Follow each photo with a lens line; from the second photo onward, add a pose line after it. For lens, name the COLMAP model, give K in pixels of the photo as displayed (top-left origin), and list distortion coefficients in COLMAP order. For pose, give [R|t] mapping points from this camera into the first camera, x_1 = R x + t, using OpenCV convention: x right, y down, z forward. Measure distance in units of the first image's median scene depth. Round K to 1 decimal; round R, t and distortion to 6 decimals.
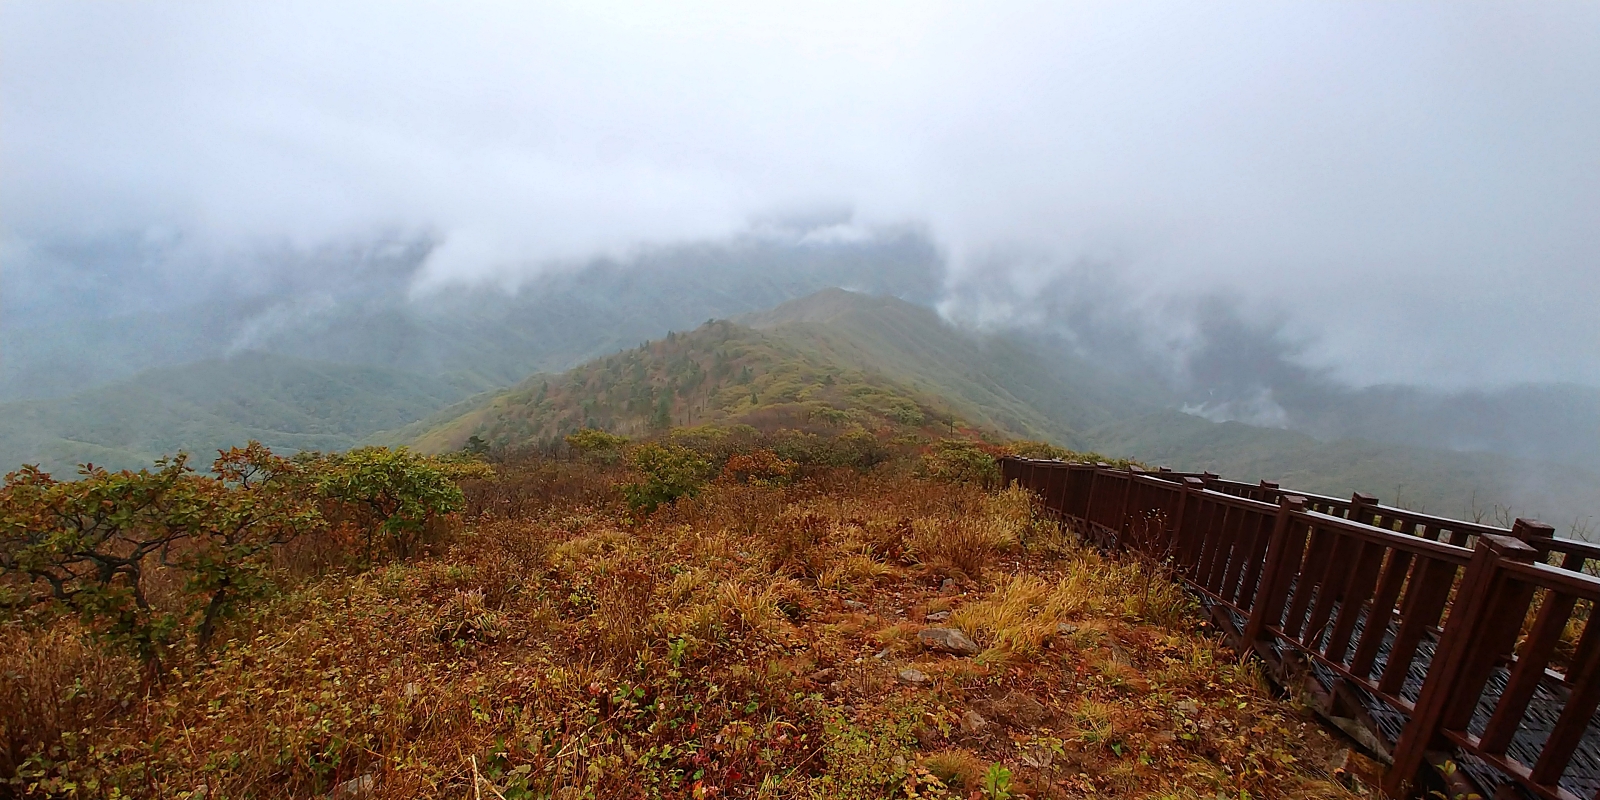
lens RADIAL K [[695.8, 0, 794.7], [0, 695.8, 401.8], [0, 0, 1]] dist [-0.028822, 0.006795]
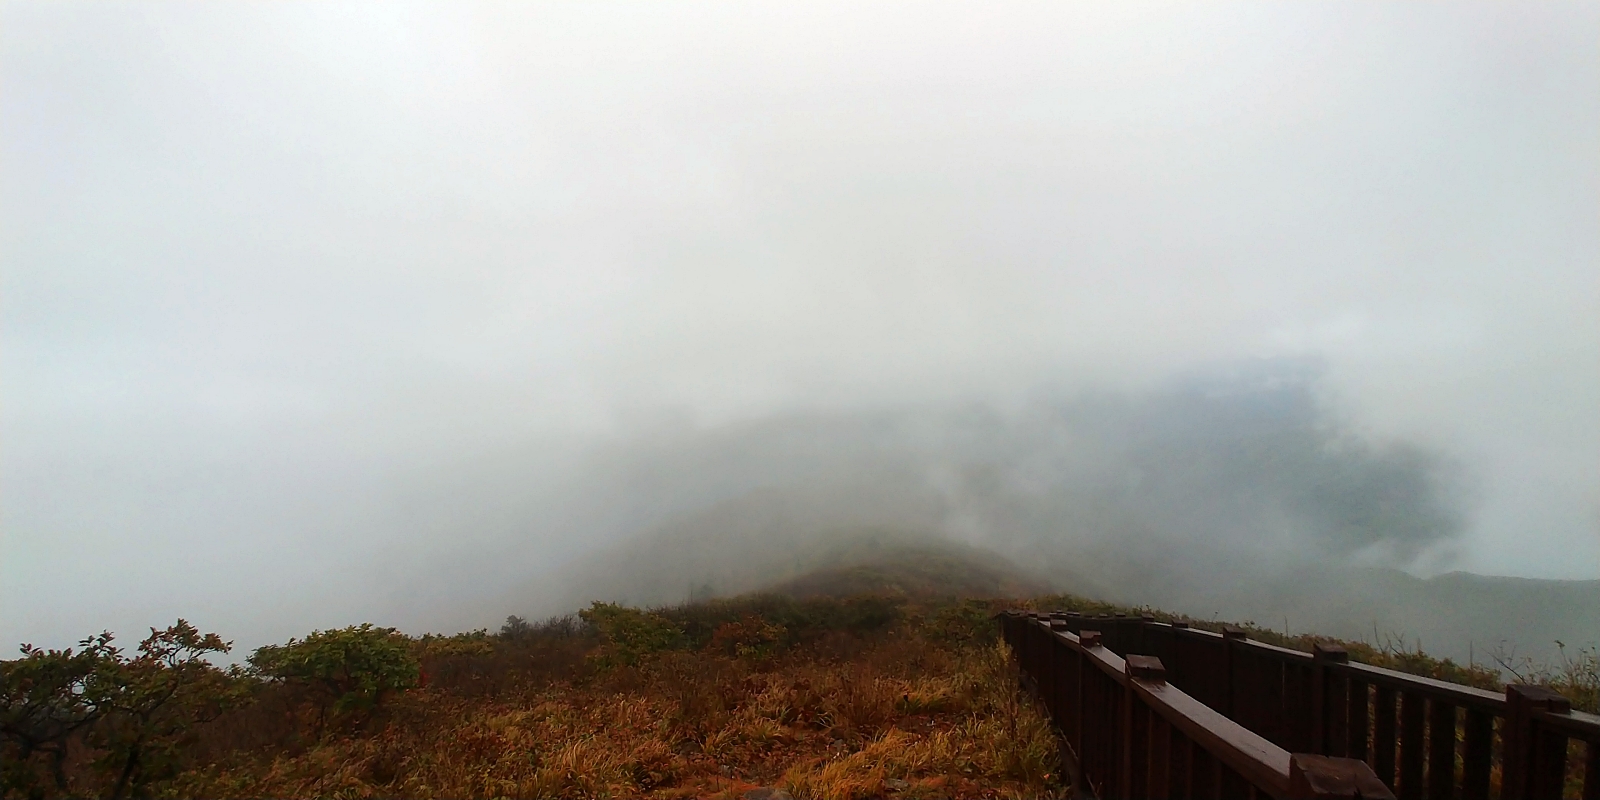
lens RADIAL K [[695.8, 0, 808.1], [0, 695.8, 404.7], [0, 0, 1]] dist [-0.028822, 0.006795]
pose [[0.996036, -0.063494, -0.062294, 0.198101], [0.047601, 0.972094, -0.229712, 0.013027], [0.075141, 0.225836, 0.971263, -0.041981]]
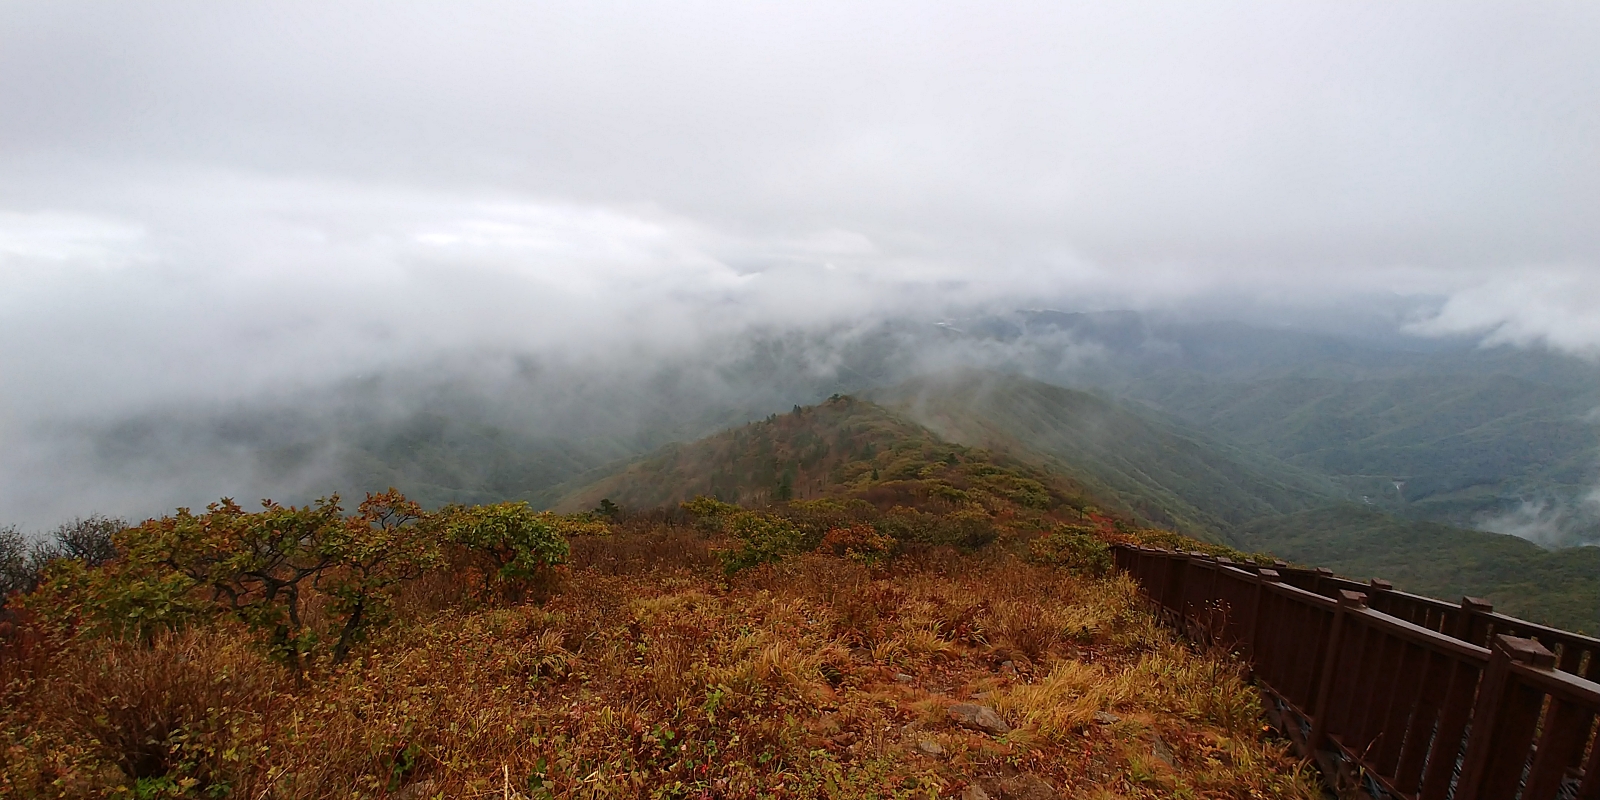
lens RADIAL K [[695.8, 0, 799.9], [0, 695.8, 397.5], [0, 0, 1]] dist [-0.028822, 0.006795]
pose [[0.983801, 0.019950, -0.178150, 0.072765], [-0.040171, 0.993049, -0.110634, 0.003488], [0.174705, 0.115998, 0.977764, -0.038752]]
